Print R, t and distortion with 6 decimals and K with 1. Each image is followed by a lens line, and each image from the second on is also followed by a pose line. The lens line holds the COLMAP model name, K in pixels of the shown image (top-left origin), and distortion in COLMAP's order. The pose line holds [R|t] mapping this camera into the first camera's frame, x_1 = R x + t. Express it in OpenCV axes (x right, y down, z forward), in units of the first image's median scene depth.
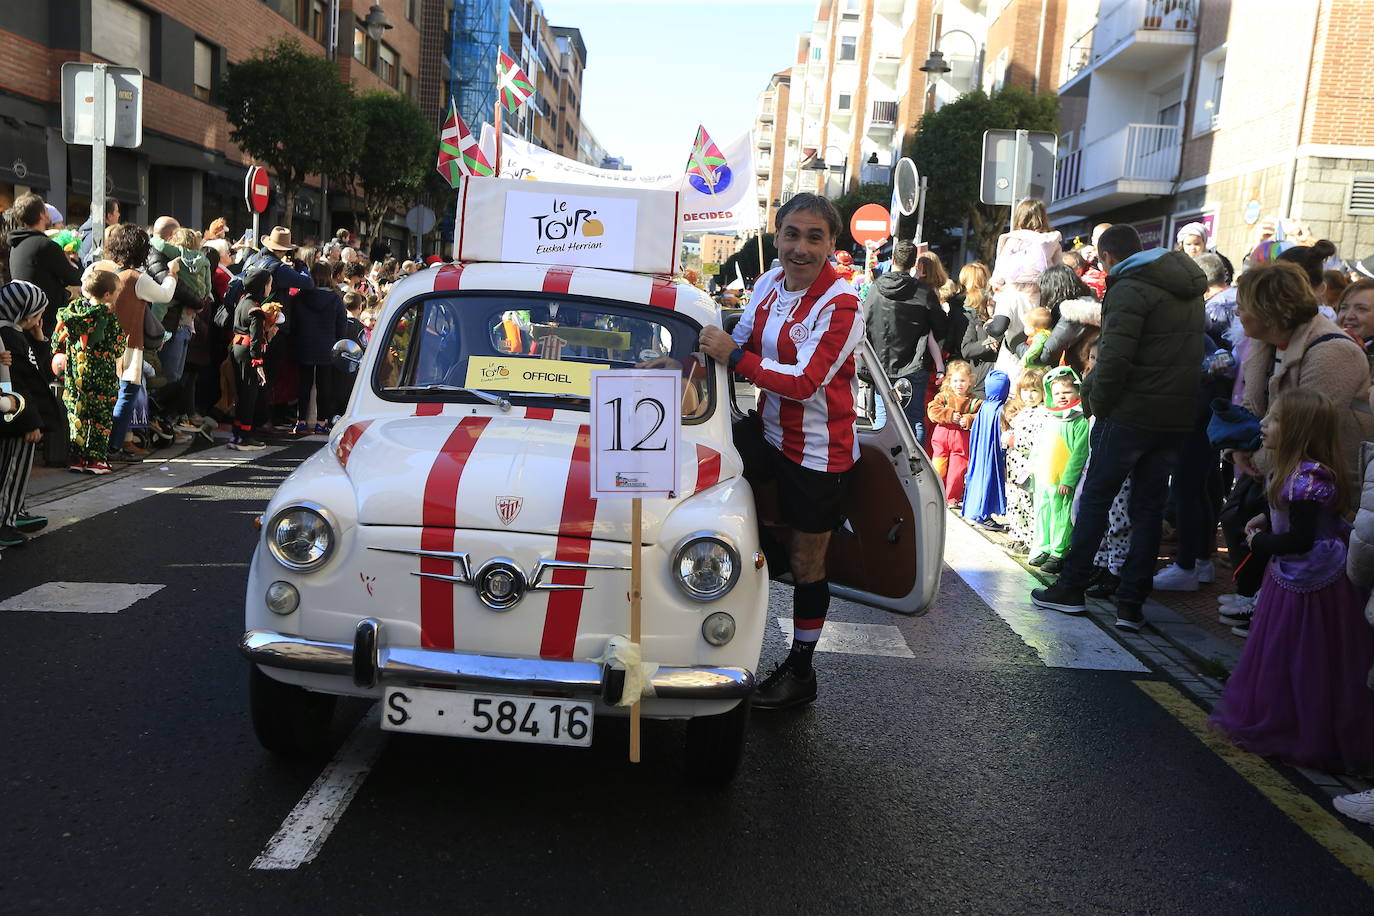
lens RADIAL K [[1247.6, 0, 695.3], [0, 1247.6, 470.3], [0, 0, 1]] dist [0.006475, 0.002239]
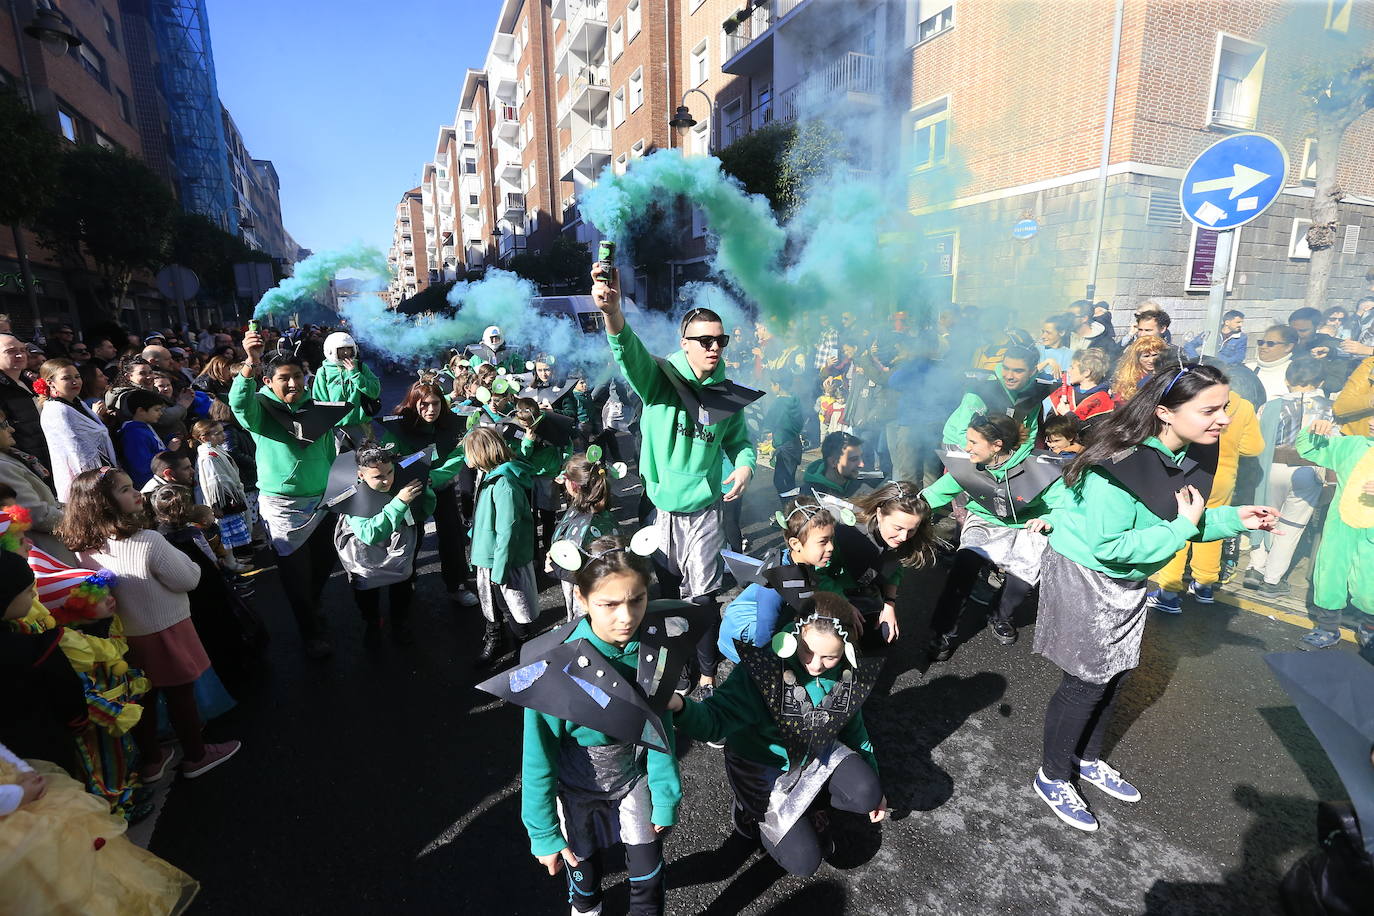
lens RADIAL K [[607.0, 0, 686.7], [0, 607.0, 467.6], [0, 0, 1]] dist [-0.031626, 0.001719]
pose [[0.885339, -0.193212, 0.422899, -0.043461], [0.143618, 0.978730, 0.146495, -0.035253], [-0.442209, -0.068962, 0.894257, 0.192052]]
